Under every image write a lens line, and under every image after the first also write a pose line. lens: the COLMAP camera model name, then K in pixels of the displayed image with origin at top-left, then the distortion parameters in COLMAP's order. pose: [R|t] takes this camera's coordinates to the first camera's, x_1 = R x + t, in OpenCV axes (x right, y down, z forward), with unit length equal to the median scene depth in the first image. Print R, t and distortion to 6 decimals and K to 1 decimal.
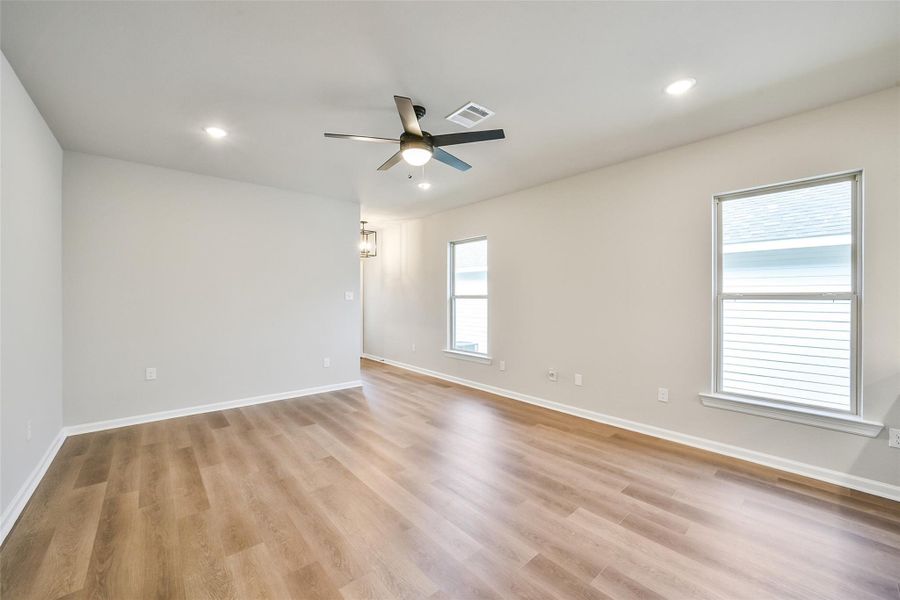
lens RADIAL K [[408.6, 0, 449.6], [0, 408.6, 296.4], [0, 0, 1]] dist [-0.000955, -0.000148]
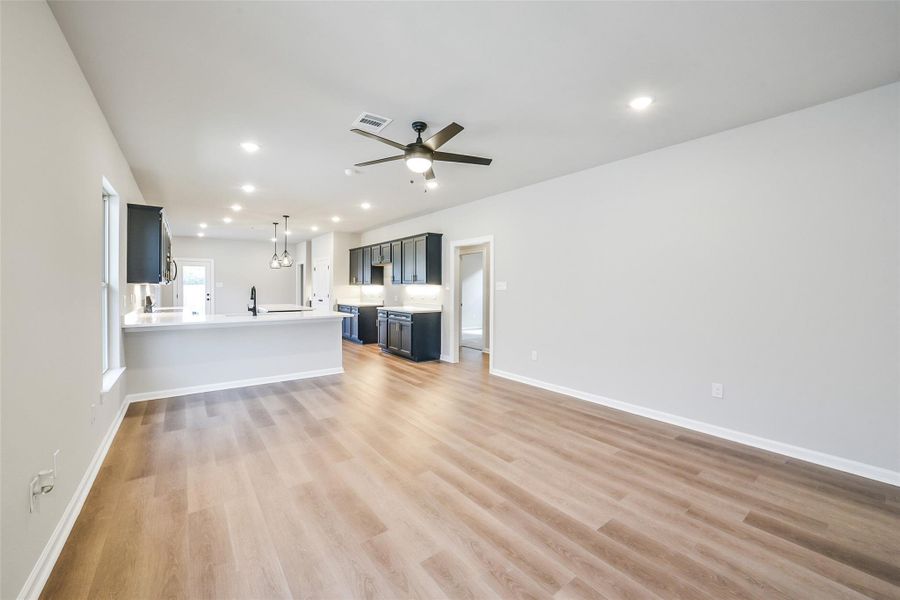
lens RADIAL K [[408.6, 0, 449.6], [0, 408.6, 296.4], [0, 0, 1]] dist [-0.000955, -0.000148]
pose [[-0.997922, -0.002917, 0.064361, -0.220888], [-0.001614, 0.999793, 0.020279, 0.005717], [-0.064407, 0.020133, -0.997721, 1.946105]]
